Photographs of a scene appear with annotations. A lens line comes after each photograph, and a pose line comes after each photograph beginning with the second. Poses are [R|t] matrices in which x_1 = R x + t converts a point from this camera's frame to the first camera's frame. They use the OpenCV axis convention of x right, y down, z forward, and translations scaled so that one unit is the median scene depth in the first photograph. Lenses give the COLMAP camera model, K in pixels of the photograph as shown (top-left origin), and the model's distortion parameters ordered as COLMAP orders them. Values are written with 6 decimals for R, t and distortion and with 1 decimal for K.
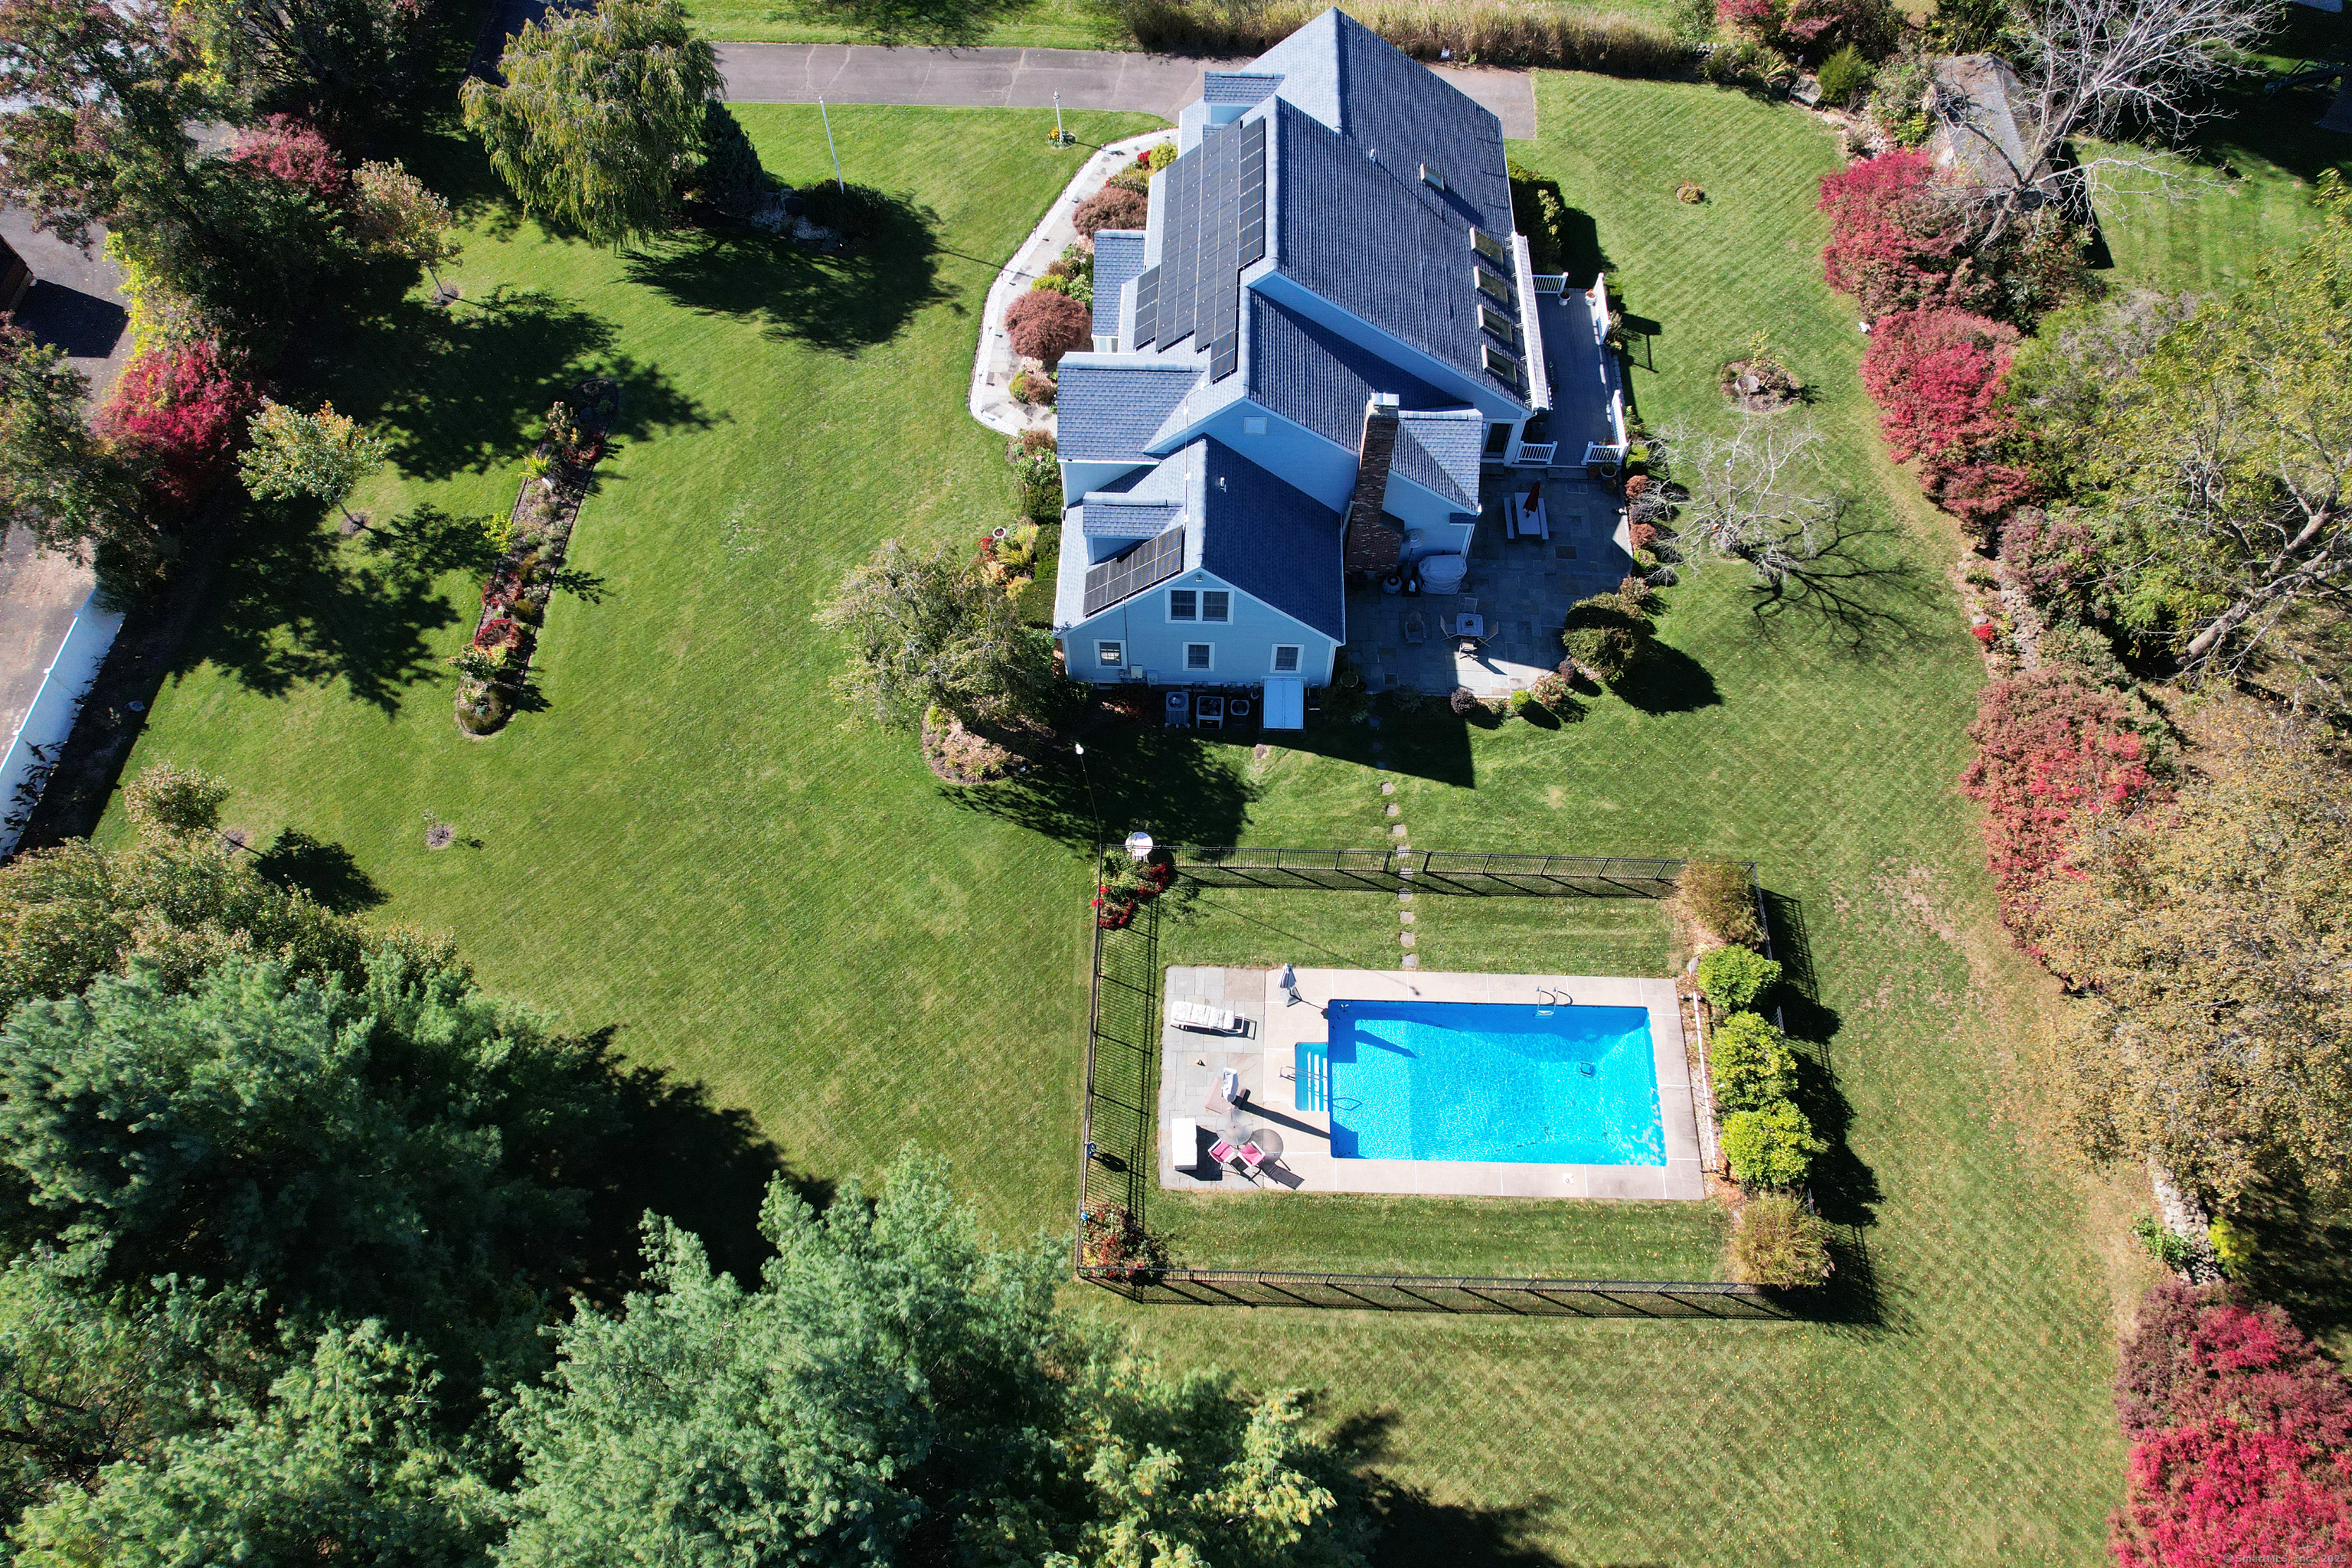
lens RADIAL K [[1508.2, 0, 1179.9], [0, 1508.2, 781.0], [0, 0, 1]] dist [-0.045132, 0.031648]
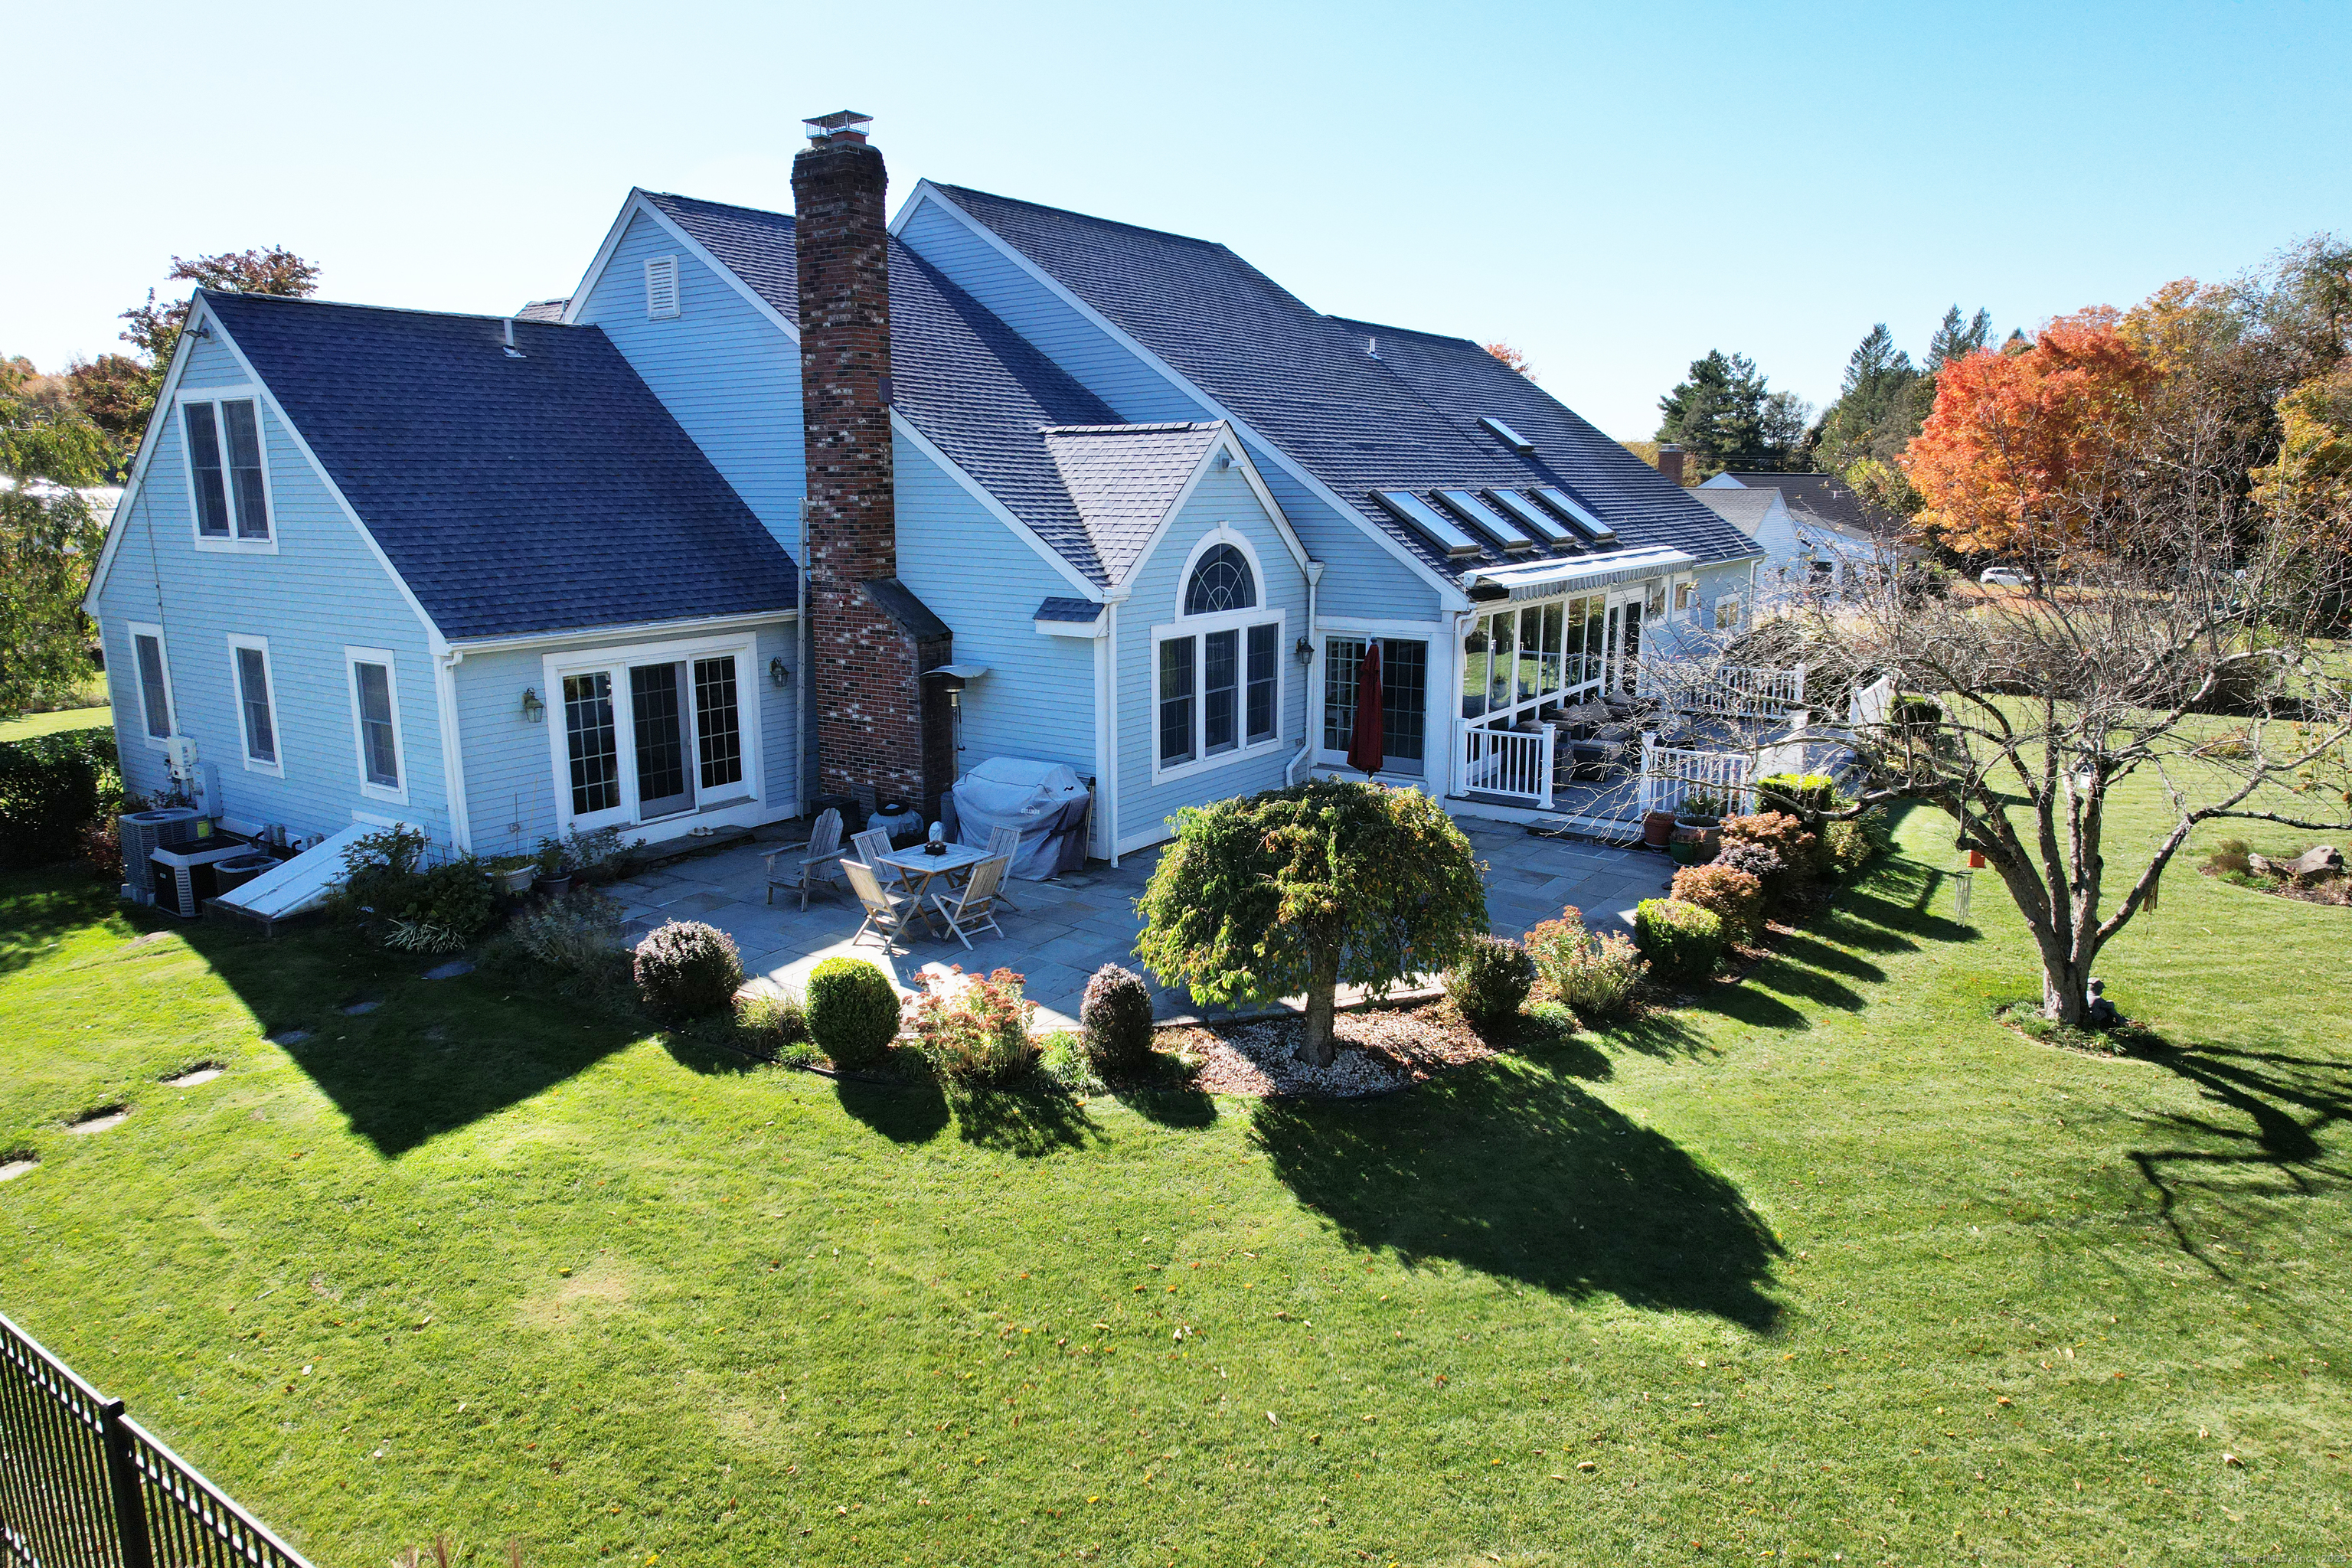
lens RADIAL K [[1508.2, 0, 1157.1], [0, 1508.2, 790.0], [0, 0, 1]] dist [-0.045132, 0.031648]
pose [[0.837931, 0.111780, -0.534206, 0.397585], [-0.478101, 0.622419, -0.619689, 0.052450], [0.263231, 0.774661, 0.574987, 0.854730]]
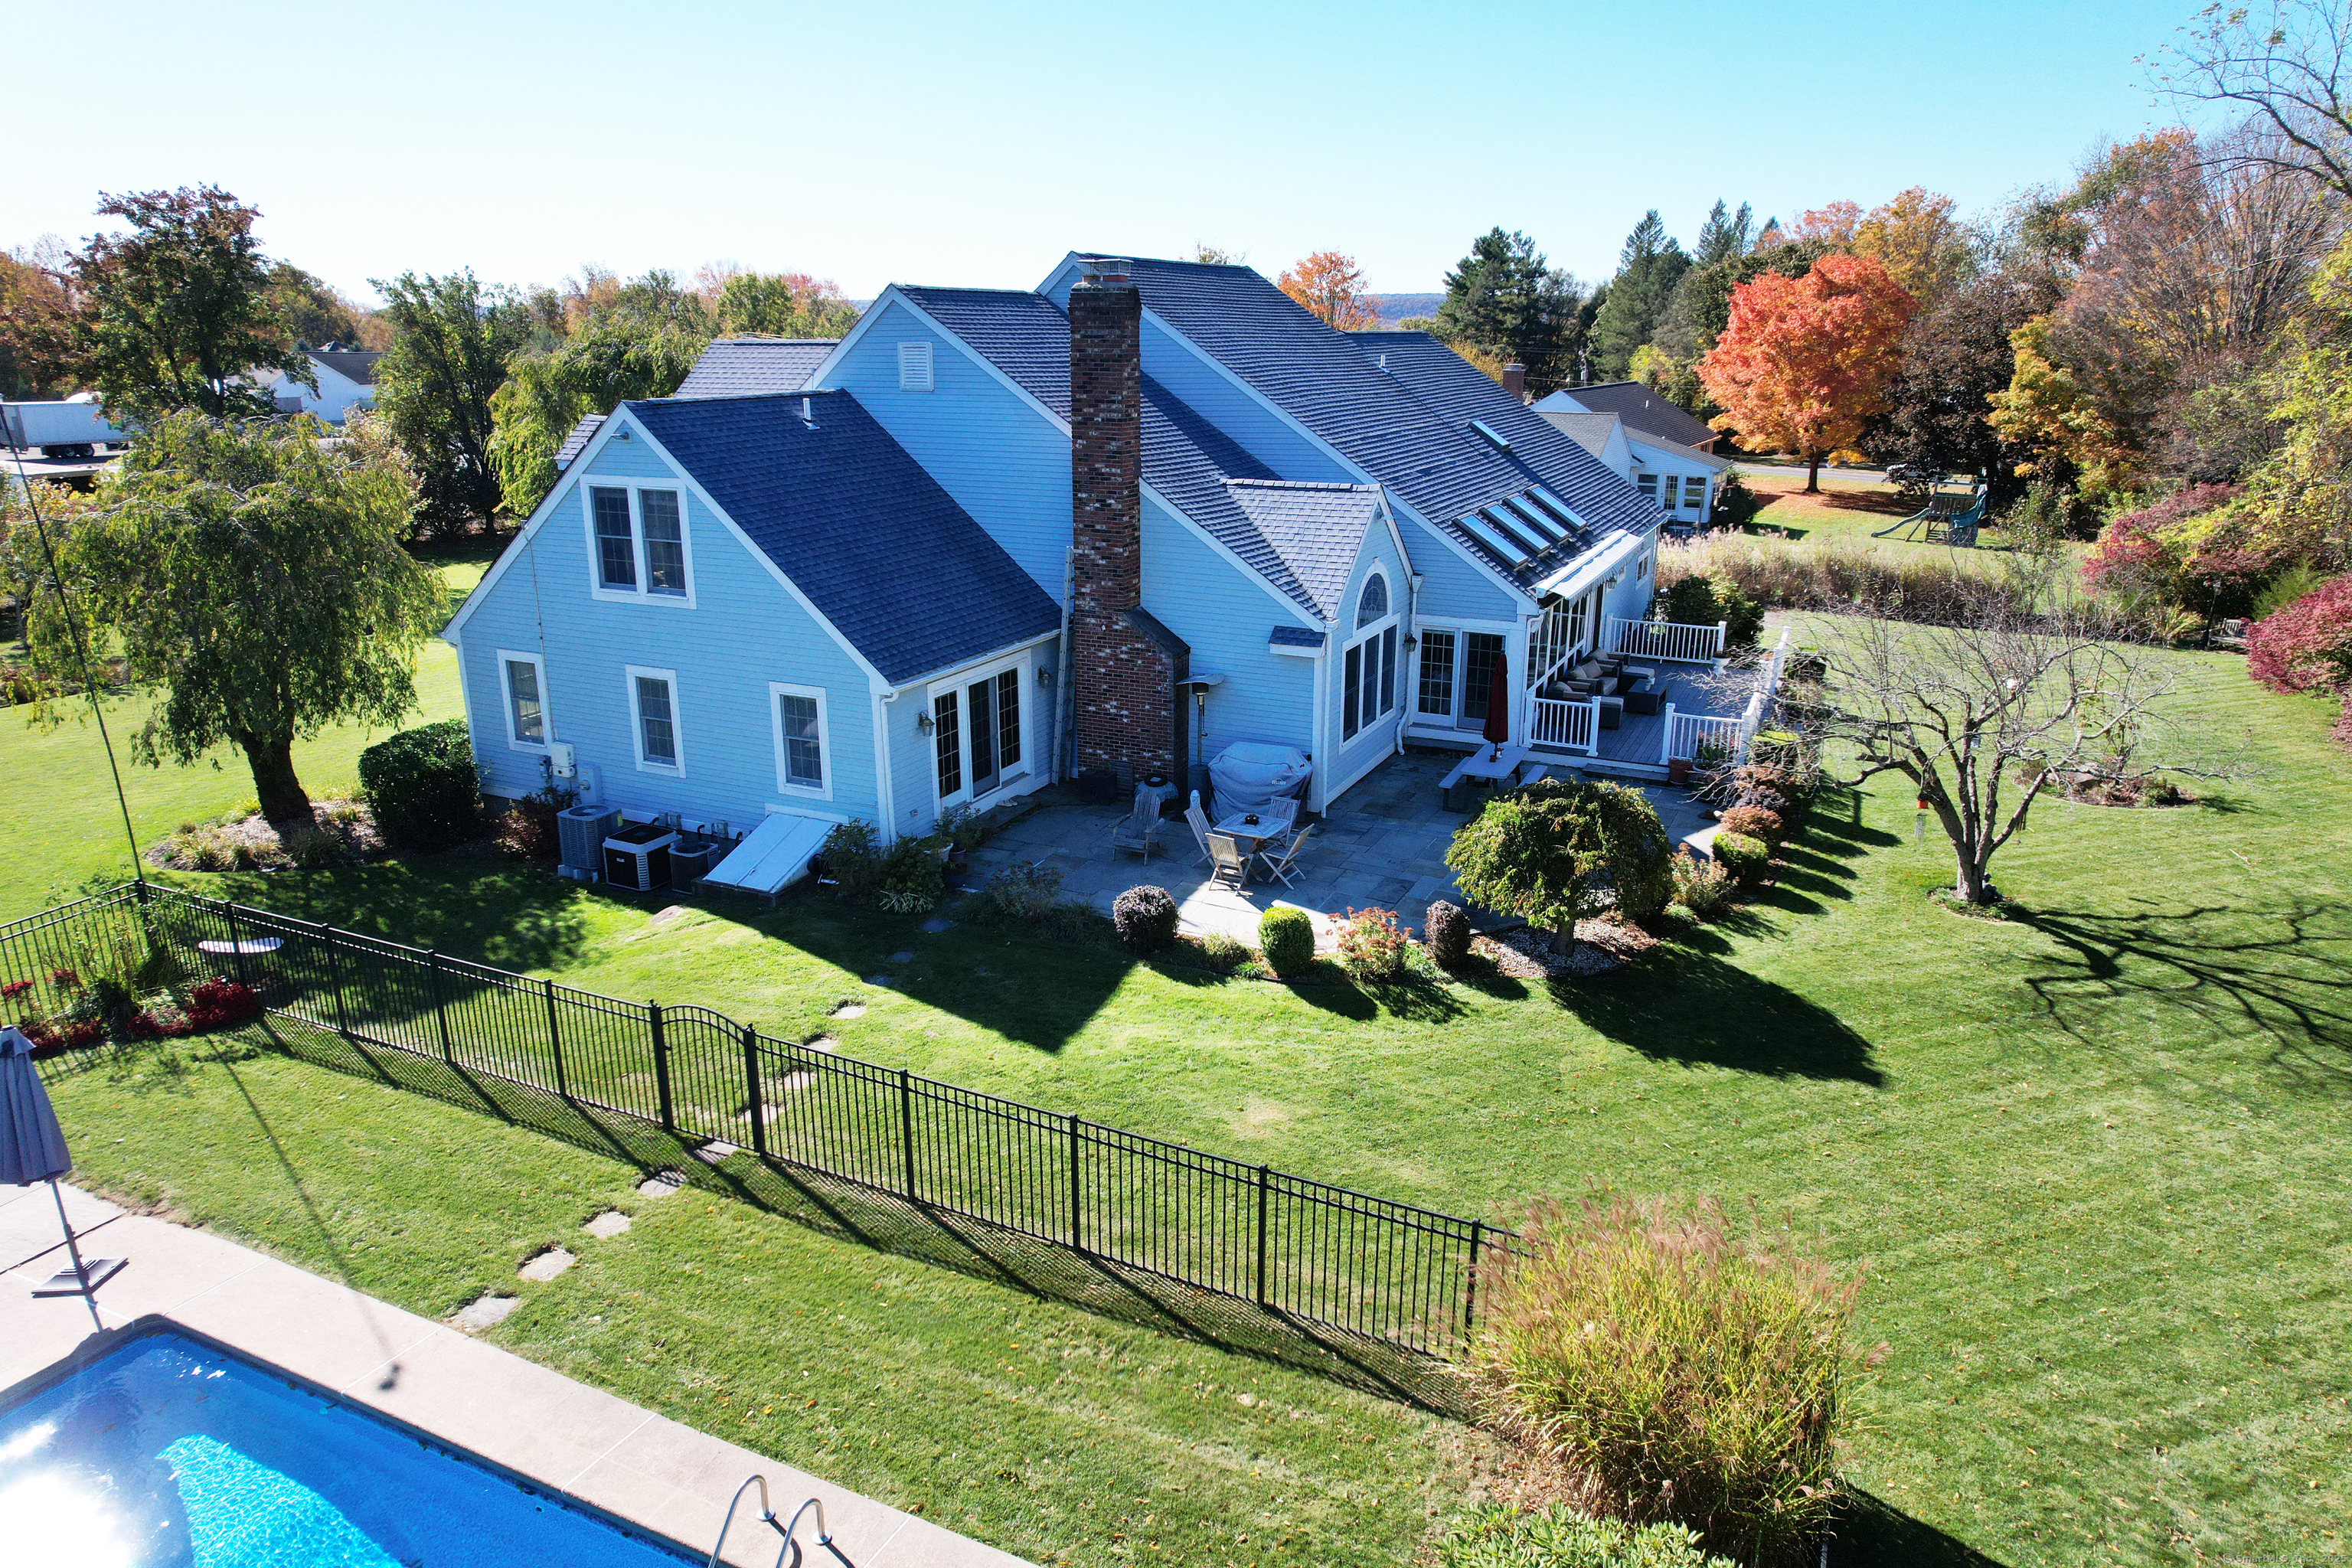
lens RADIAL K [[1508.2, 0, 1176.6], [0, 1508.2, 780.3], [0, 0, 1]] dist [-0.045132, 0.031648]
pose [[0.915348, 0.119896, -0.384400, 0.346280], [-0.354890, 0.691240, -0.629476, 0.170378], [0.190242, 0.712609, 0.675275, 0.716490]]
